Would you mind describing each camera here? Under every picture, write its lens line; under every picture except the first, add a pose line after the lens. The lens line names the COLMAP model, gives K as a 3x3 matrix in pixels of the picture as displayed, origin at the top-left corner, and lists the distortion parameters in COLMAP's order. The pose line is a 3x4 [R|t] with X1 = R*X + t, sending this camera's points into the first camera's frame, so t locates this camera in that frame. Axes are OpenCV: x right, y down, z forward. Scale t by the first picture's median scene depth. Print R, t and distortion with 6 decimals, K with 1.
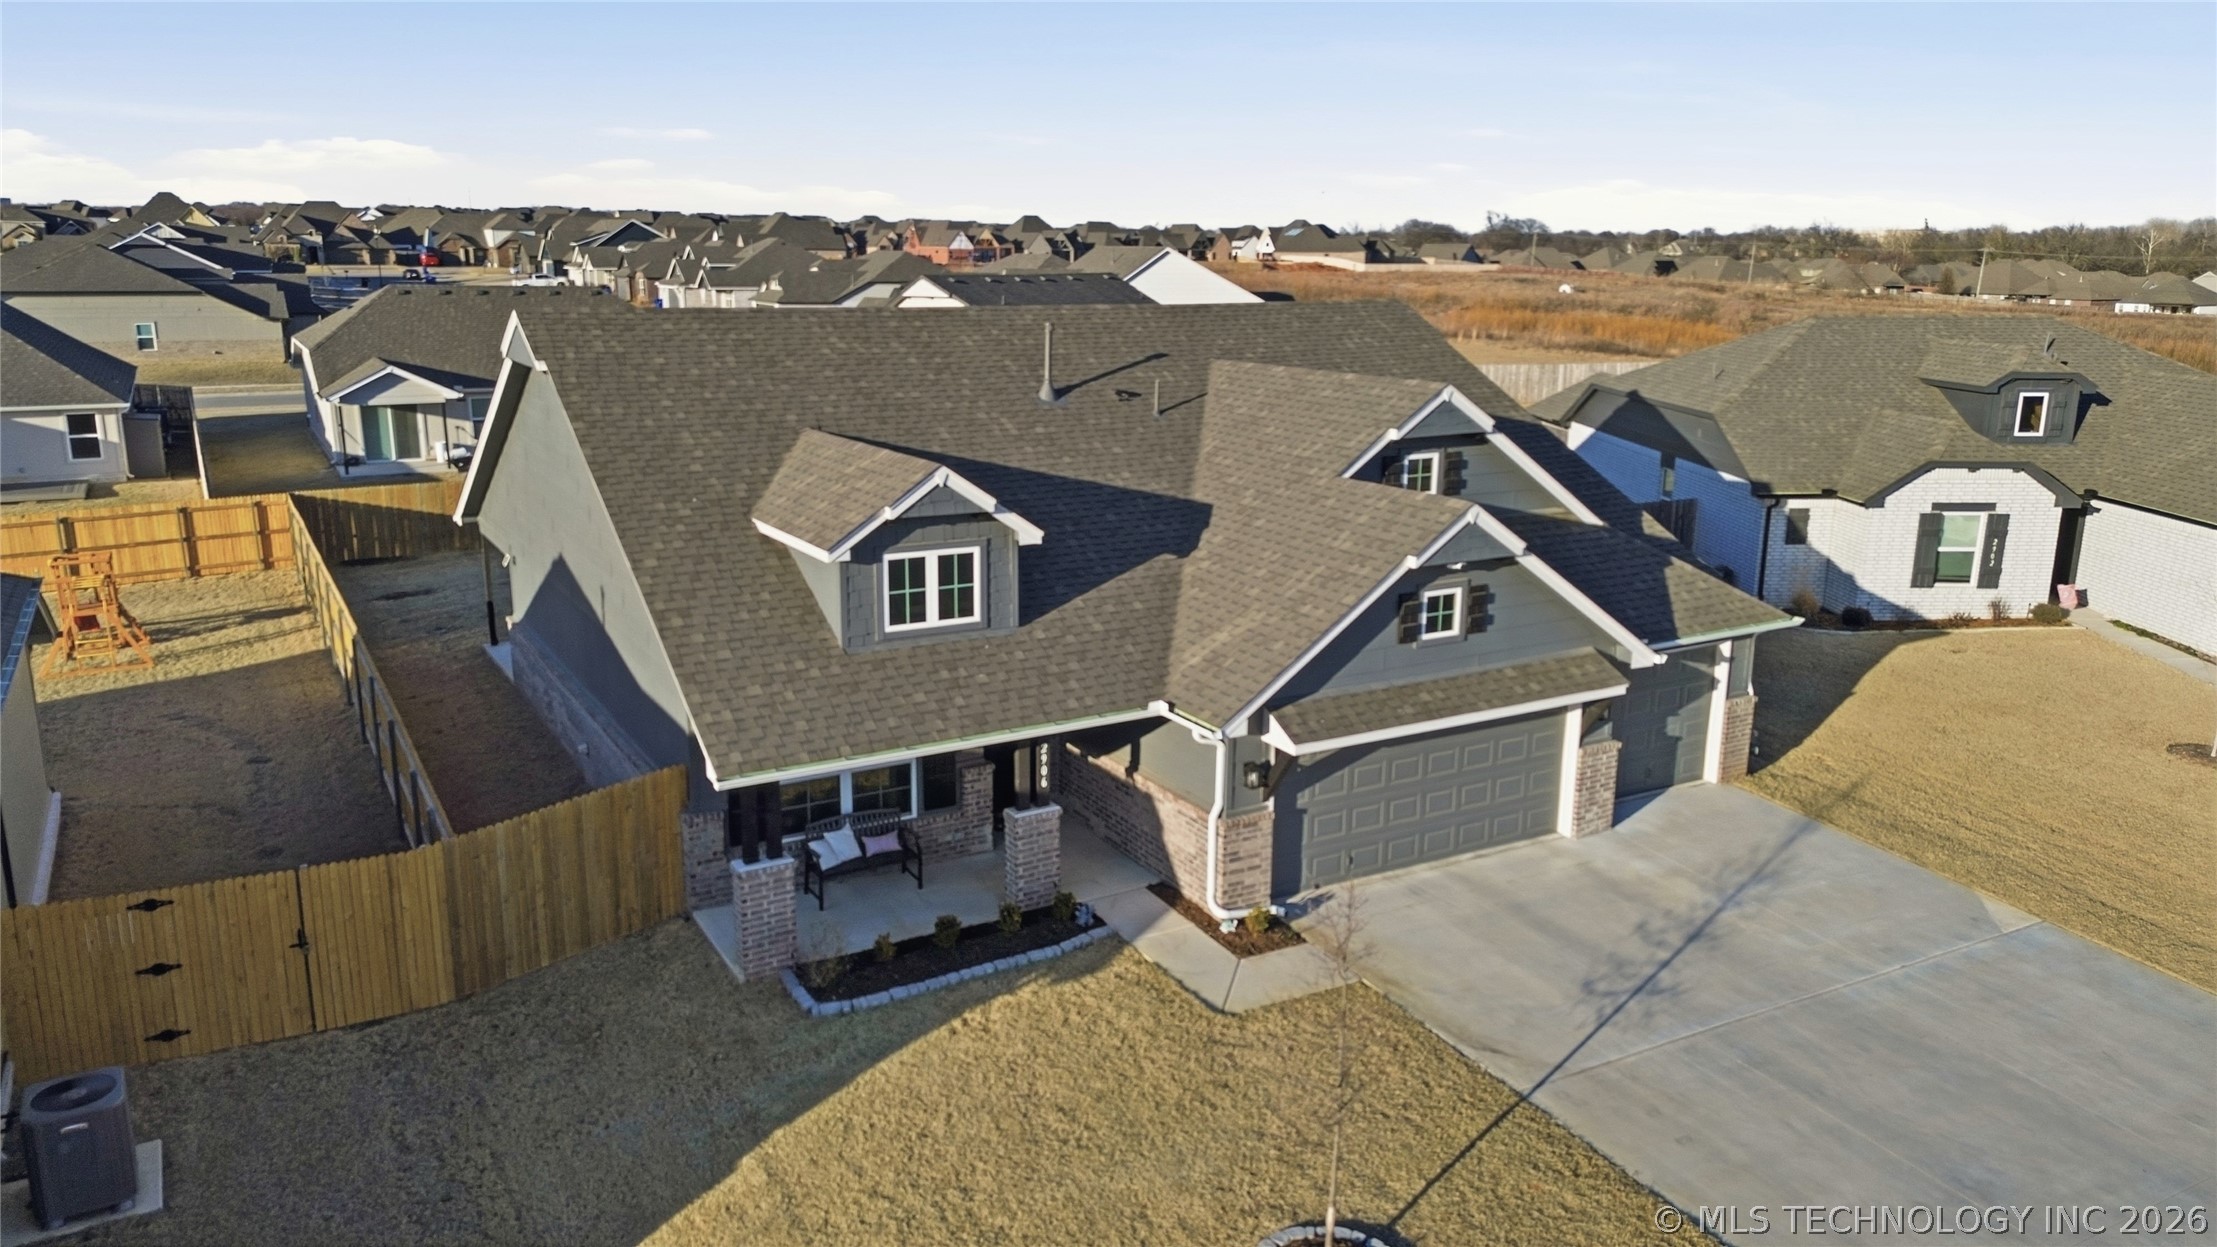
lens RADIAL K [[1548.8, 0, 1112.3], [0, 1548.8, 629.4], [0, 0, 1]] dist [0.114106, -0.128722]
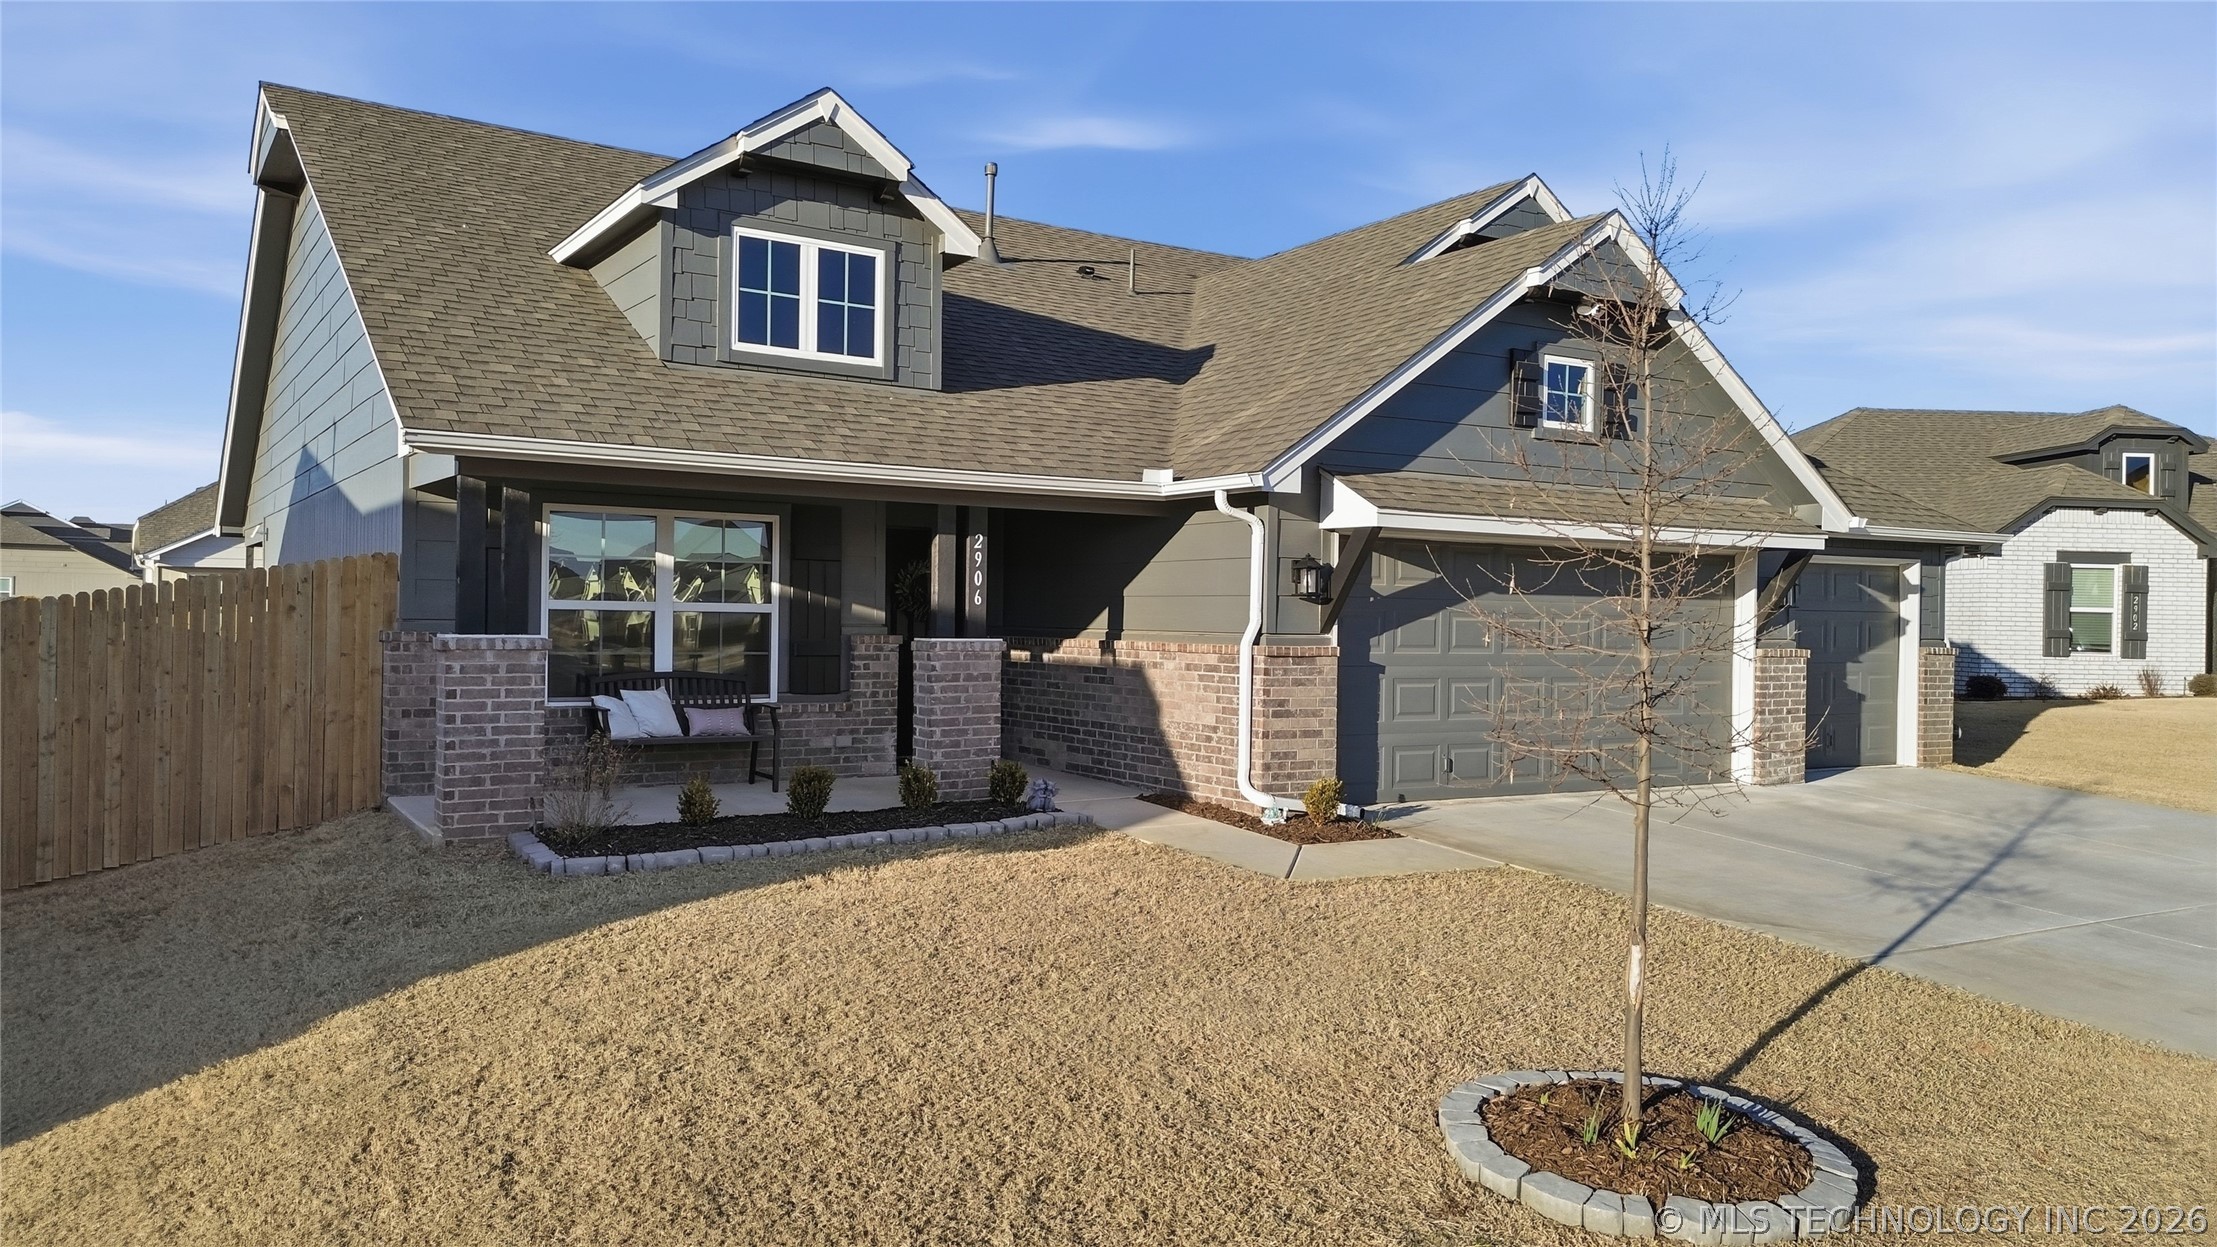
lens RADIAL K [[1564.4, 0, 1115.2], [0, 1564.4, 630.8], [0, 0, 1]] dist [0.093987, -0.101511]
pose [[0.999022, 0.006689, 0.043703, -0.015253], [0.003547, 0.973177, -0.230031, 0.251270], [-0.044070, 0.229961, 0.972202, 0.368065]]
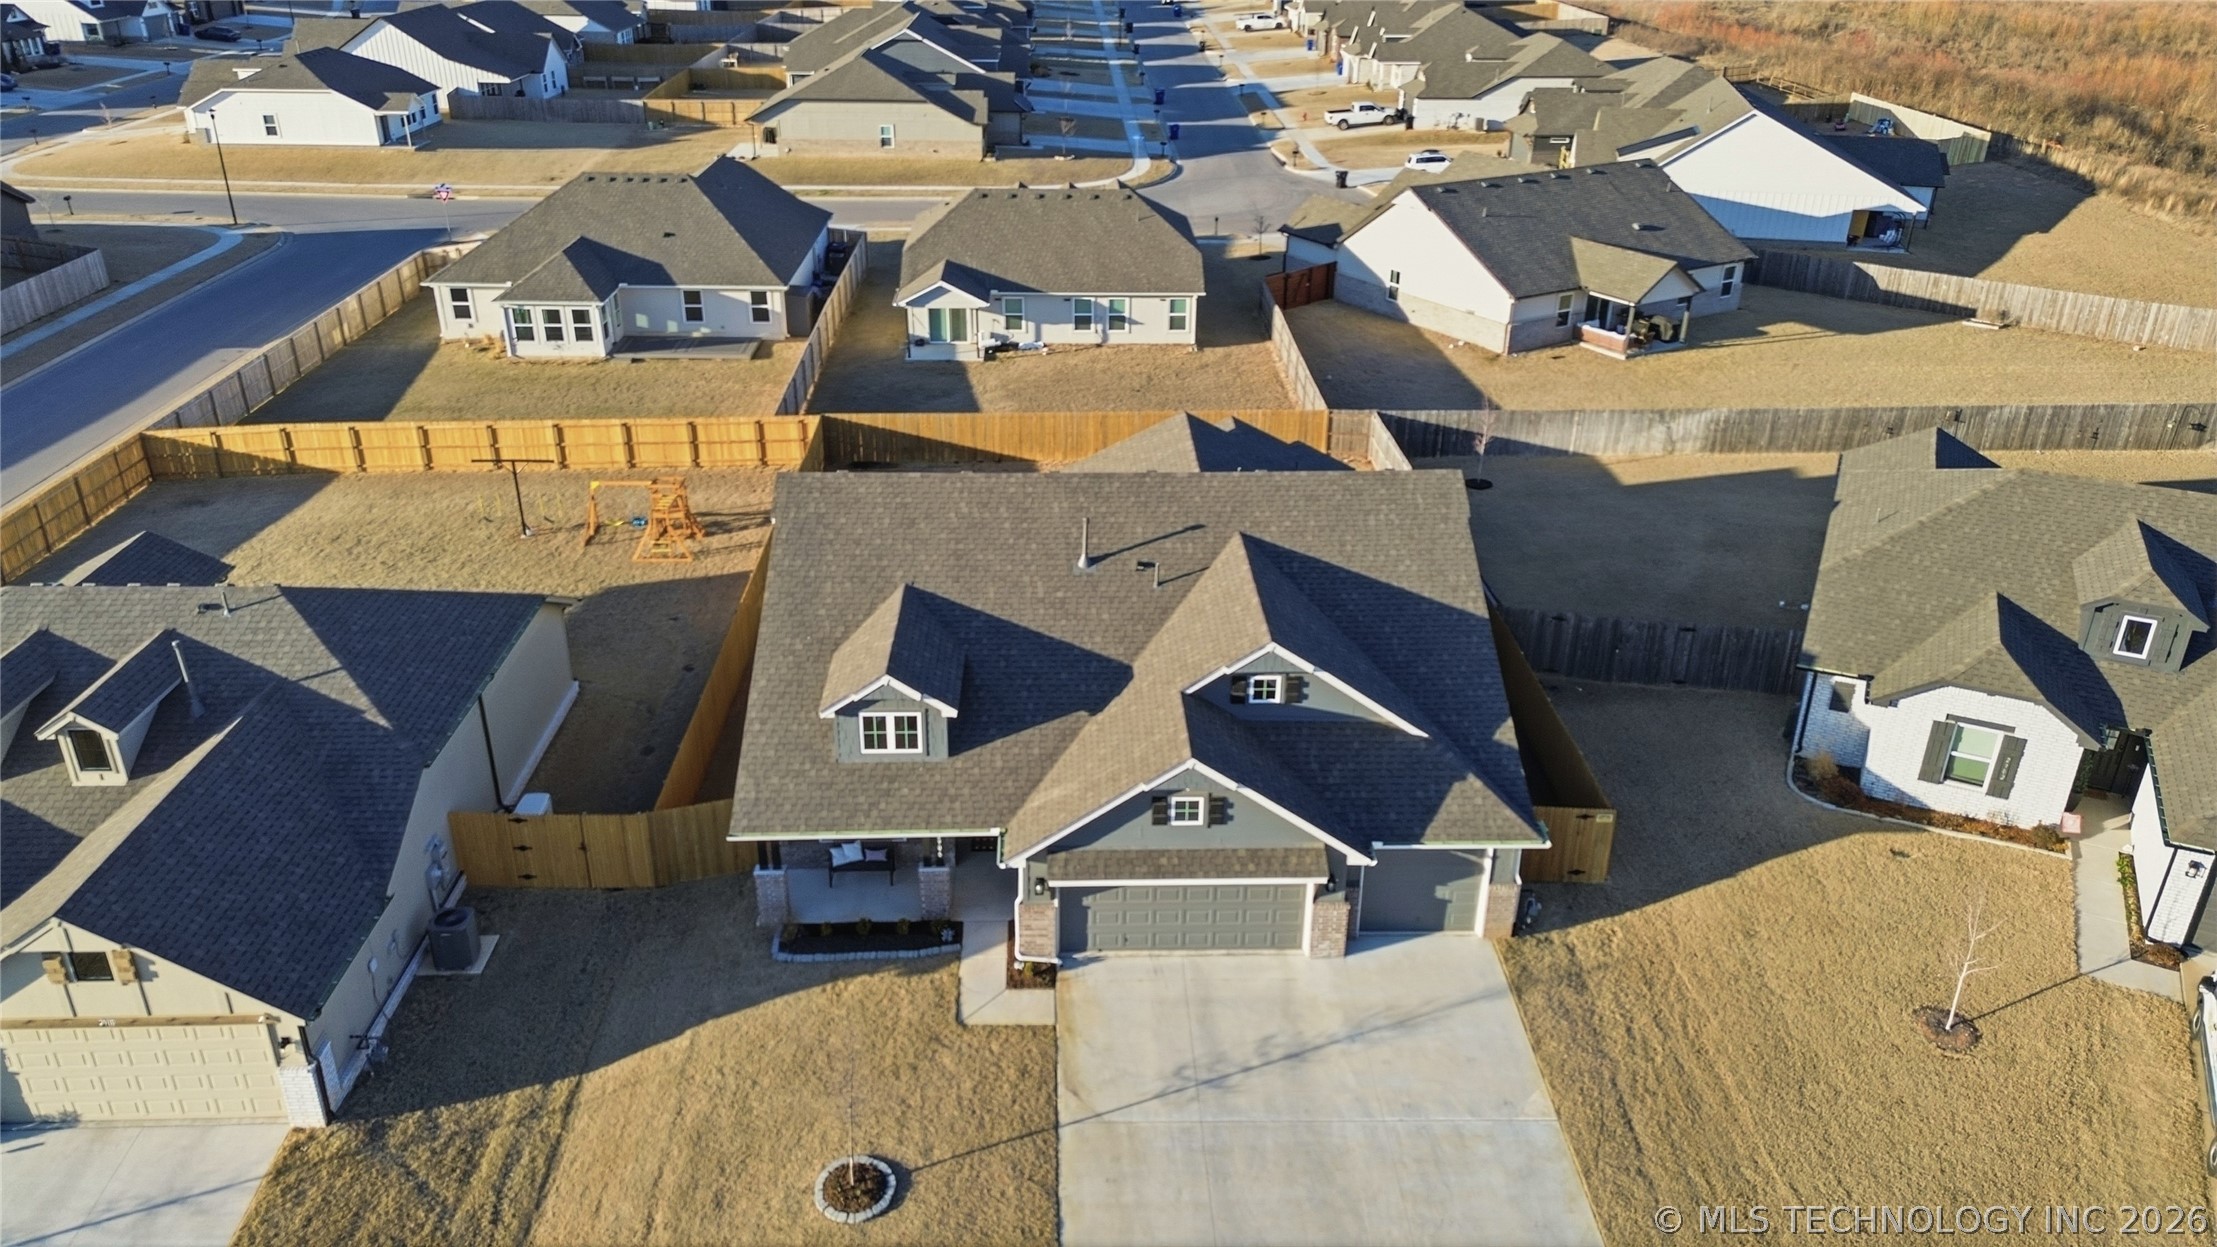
lens RADIAL K [[1556.7, 0, 1108.5], [0, 1556.7, 623.5], [0, 0, 1]] dist [0.101309, -0.101257]
pose [[0.880572, 0.205119, -0.427223, 0.774707], [-0.114867, 0.966978, 0.227508, -0.539910], [0.459781, -0.151263, 0.875055, -0.364944]]
